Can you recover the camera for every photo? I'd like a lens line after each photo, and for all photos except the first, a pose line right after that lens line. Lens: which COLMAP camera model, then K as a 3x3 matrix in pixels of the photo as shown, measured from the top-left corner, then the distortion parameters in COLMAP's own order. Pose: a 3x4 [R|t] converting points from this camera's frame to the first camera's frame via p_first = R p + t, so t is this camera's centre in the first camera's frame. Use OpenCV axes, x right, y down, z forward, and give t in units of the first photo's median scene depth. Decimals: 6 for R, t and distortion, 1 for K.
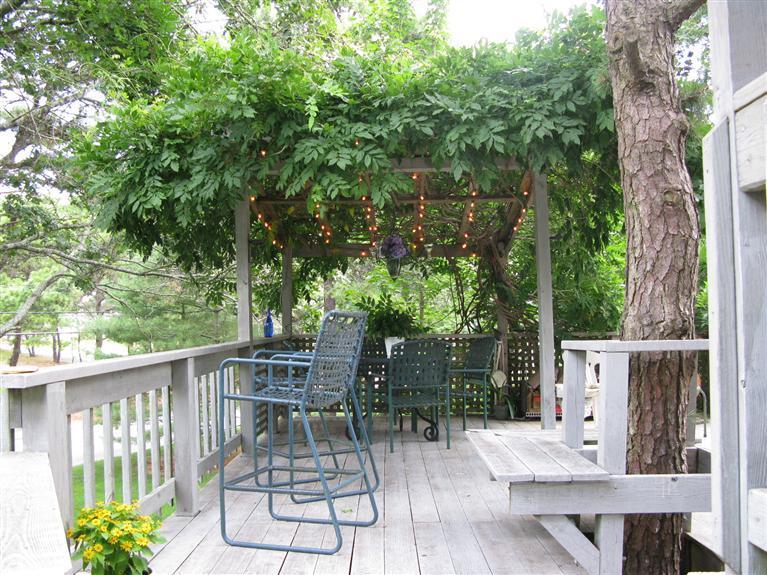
lens RADIAL K [[789.4, 0, 383.5], [0, 789.4, 287.5], [0, 0, 1]] dist [-0.124745, 0.030988]
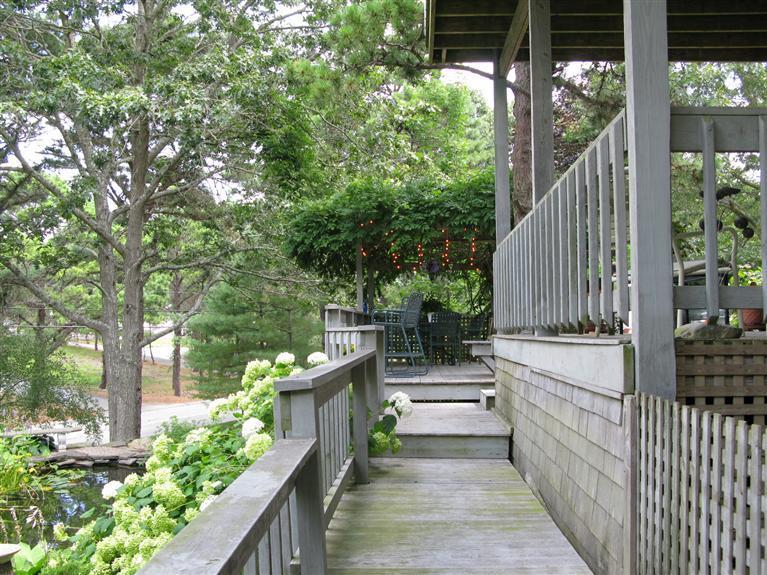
lens RADIAL K [[789.4, 0, 383.5], [0, 789.4, 287.5], [0, 0, 1]] dist [-0.124745, 0.030988]
pose [[0.998634, 0.010419, -0.051198, -0.007778], [-0.011078, 0.999859, -0.012618, 0.028823], [0.051059, 0.013168, 0.998609, -0.923342]]
